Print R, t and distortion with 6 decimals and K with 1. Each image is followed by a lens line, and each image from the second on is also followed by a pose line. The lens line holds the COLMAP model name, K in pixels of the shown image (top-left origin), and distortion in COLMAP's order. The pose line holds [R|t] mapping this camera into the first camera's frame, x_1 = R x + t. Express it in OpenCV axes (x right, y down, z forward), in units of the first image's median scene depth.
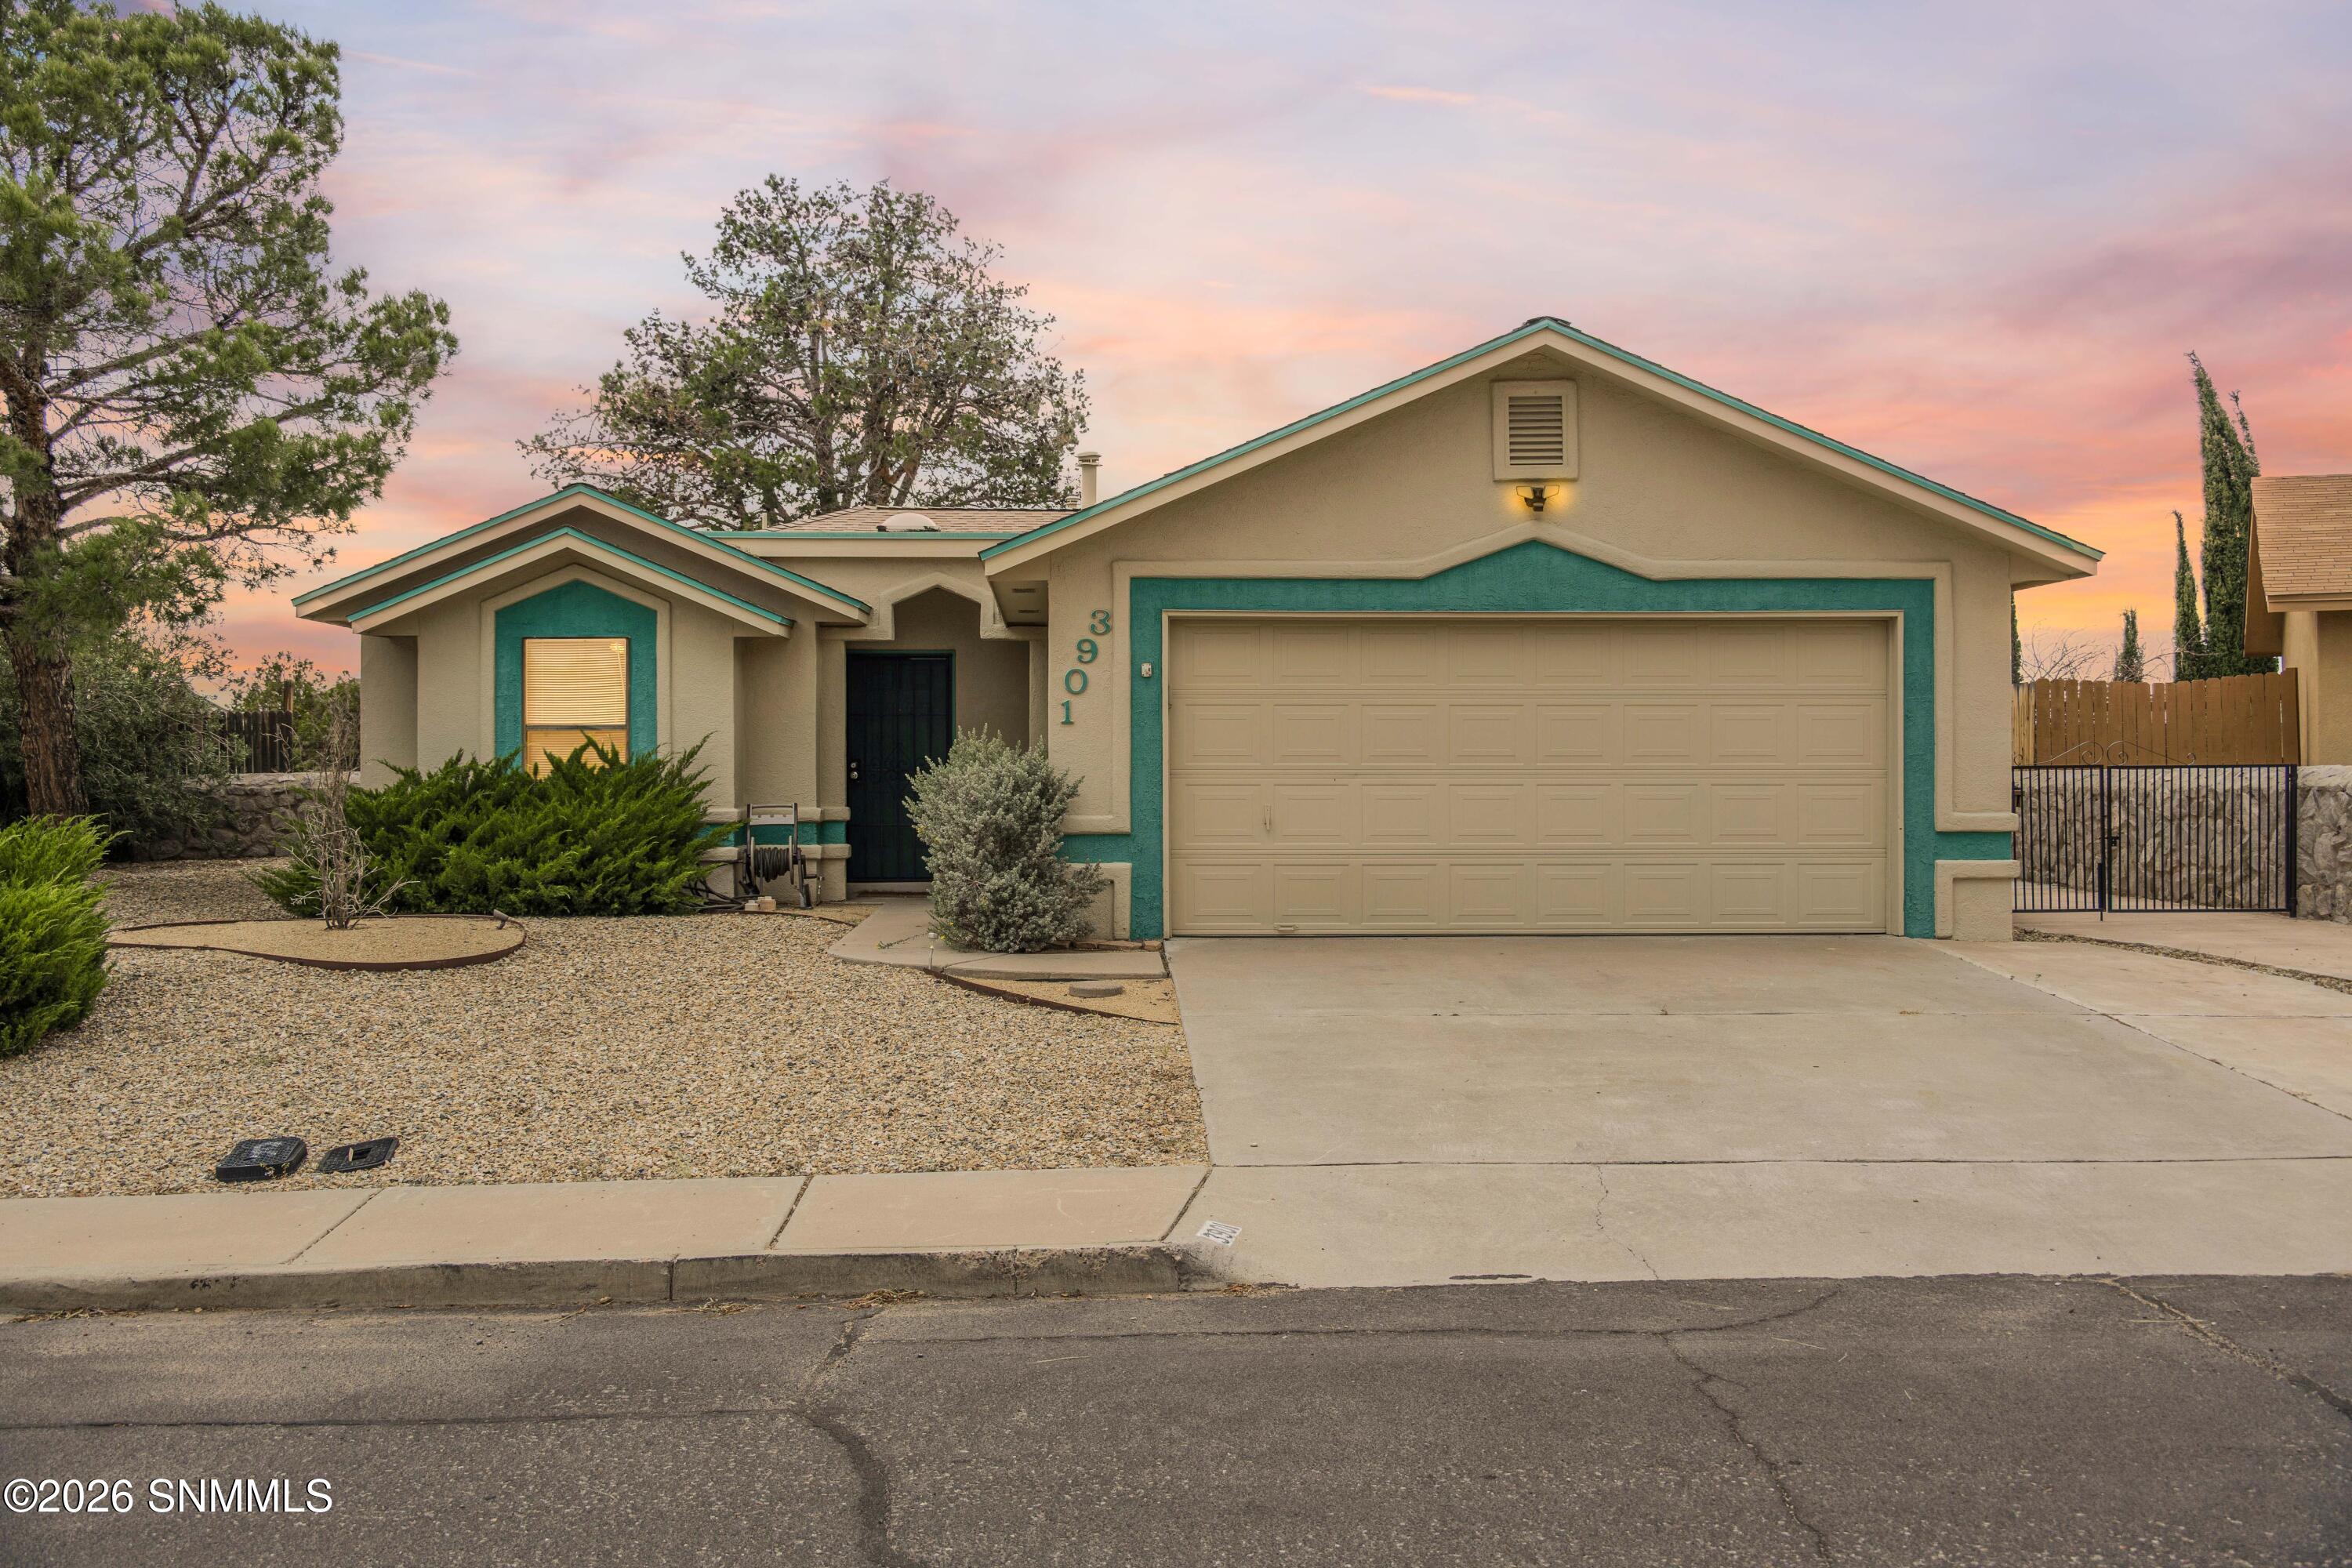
lens RADIAL K [[2394.4, 0, 1168.7], [0, 2394.4, 775.8], [0, 0, 1]] dist [0.024578, 0.000000]
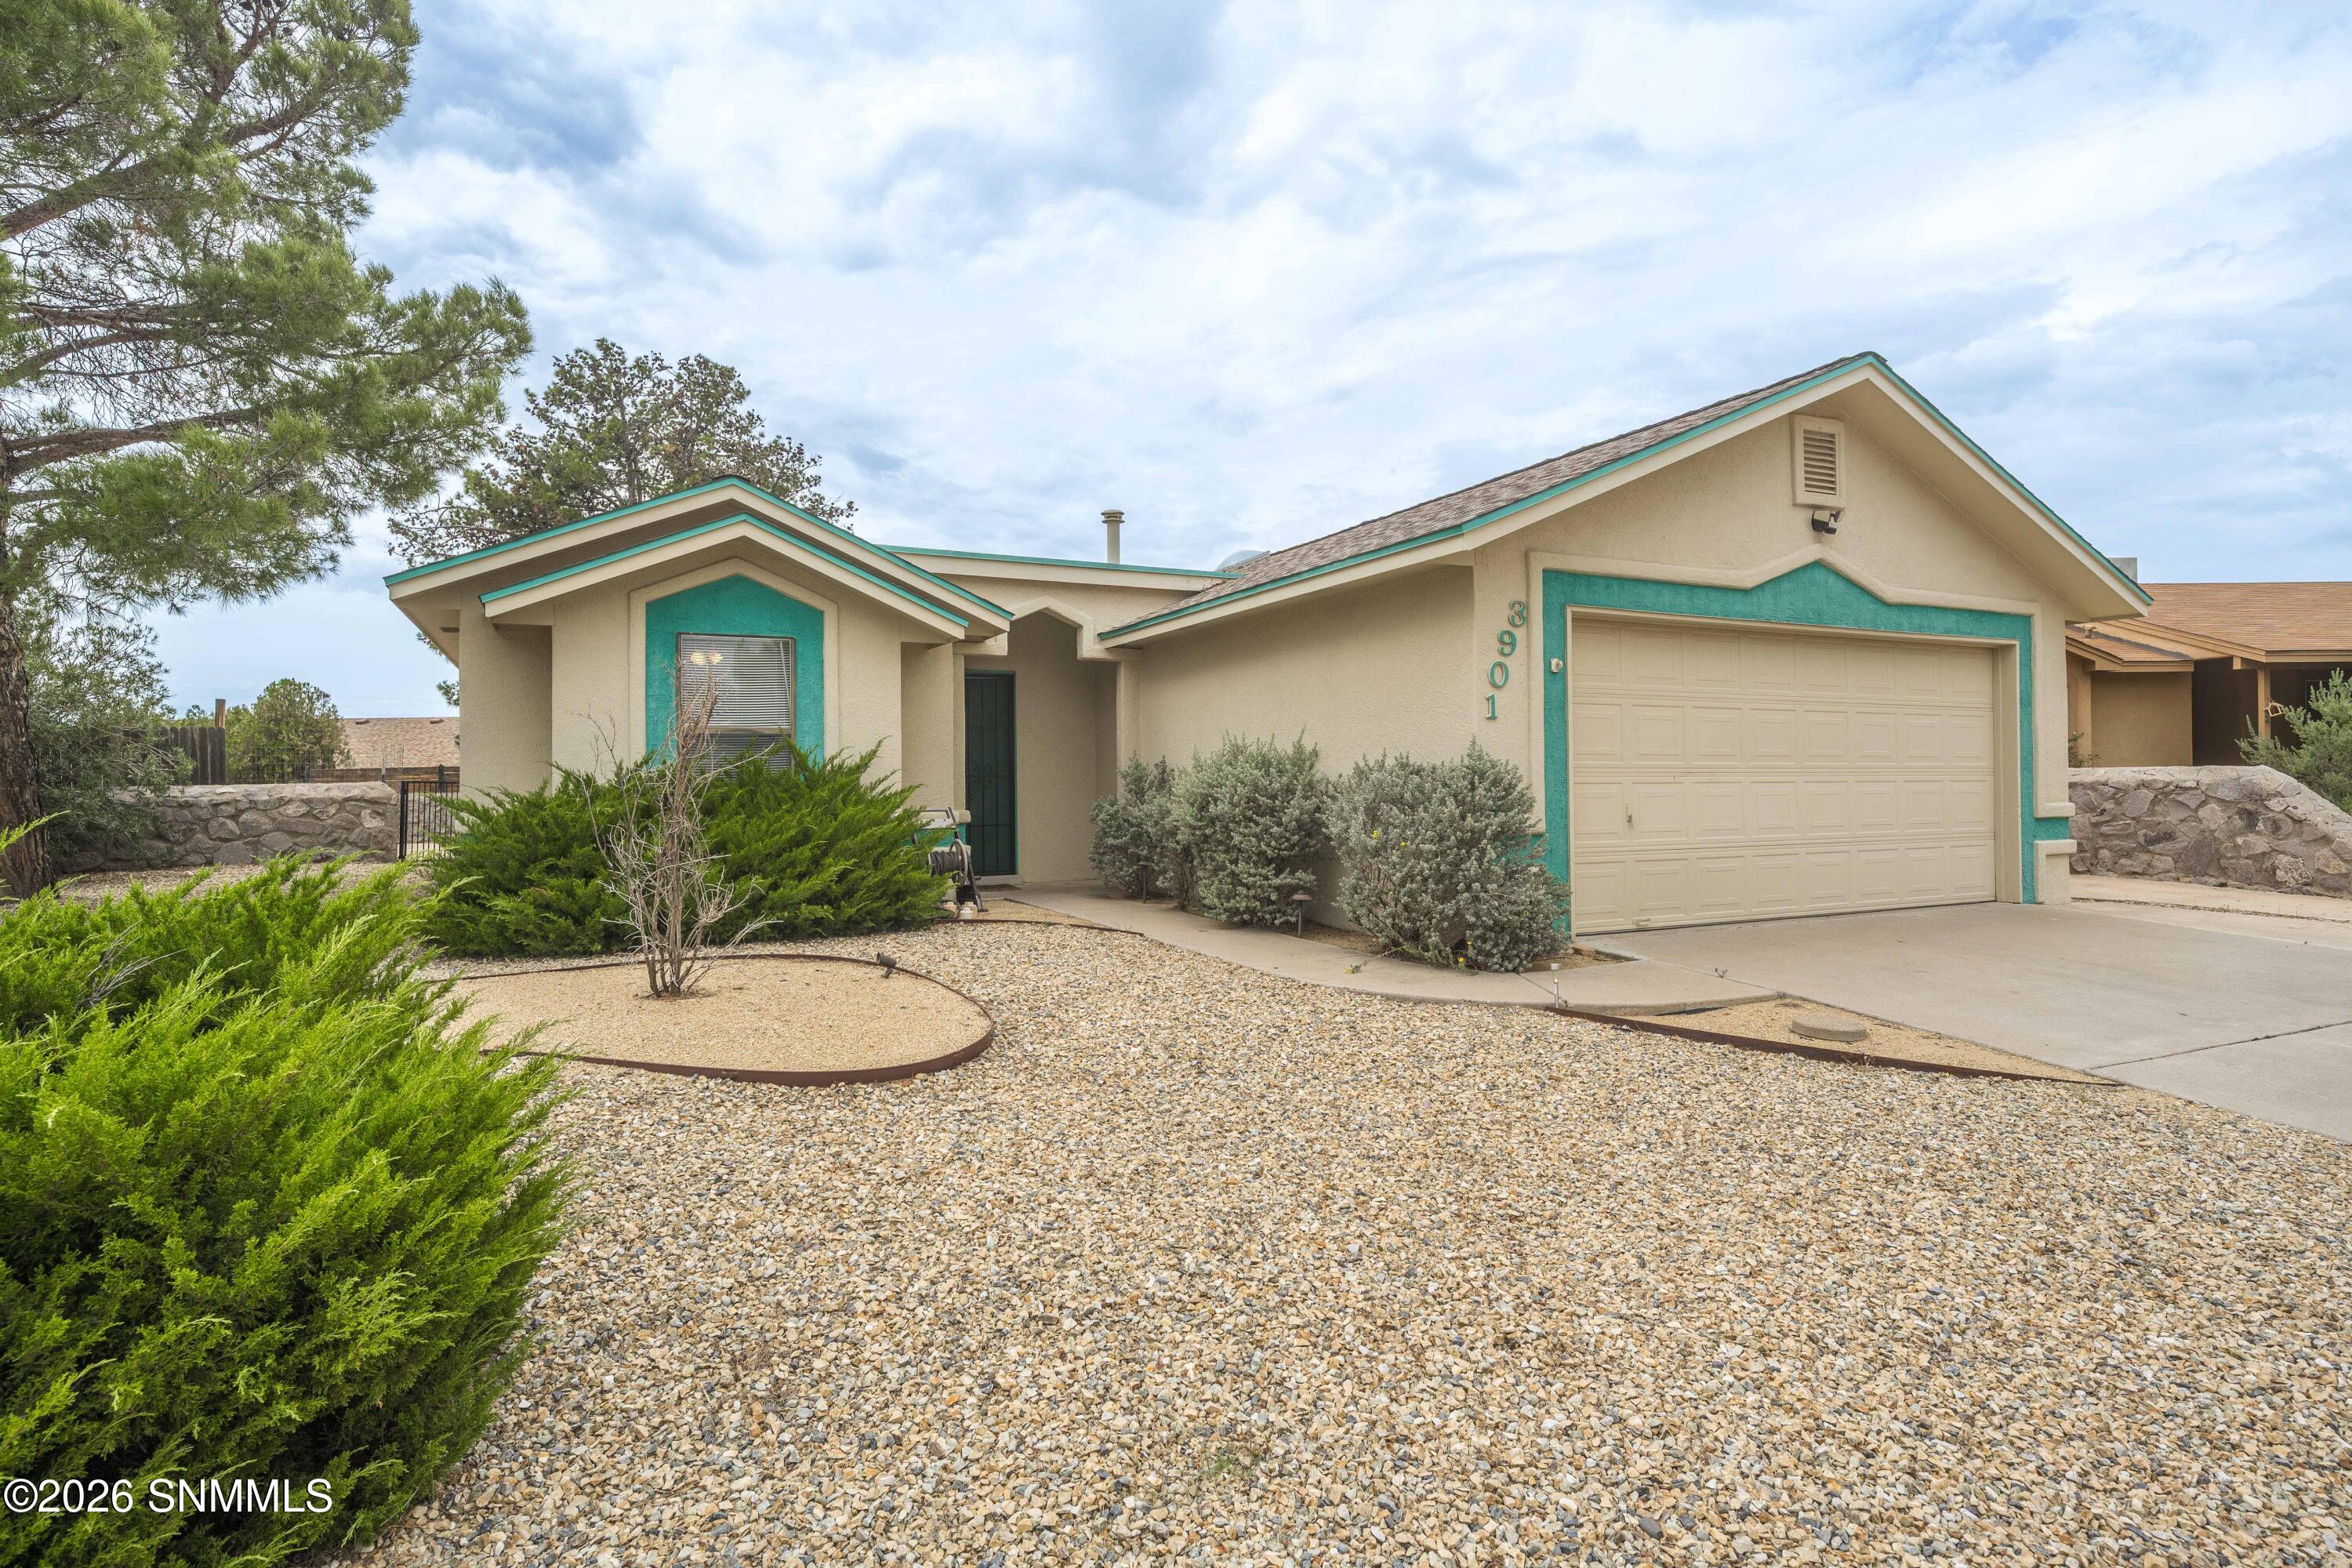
lens RADIAL K [[1184.3, 0, 1169.5], [0, 1184.3, 780.5], [0, 0, 1]] dist [-0.001905, 0.002175]
pose [[0.917224, -0.003640, 0.398355, -0.338982], [0.006370, 0.999964, -0.005529, 0.004150], [-0.398321, 0.007609, 0.917215, 0.613305]]
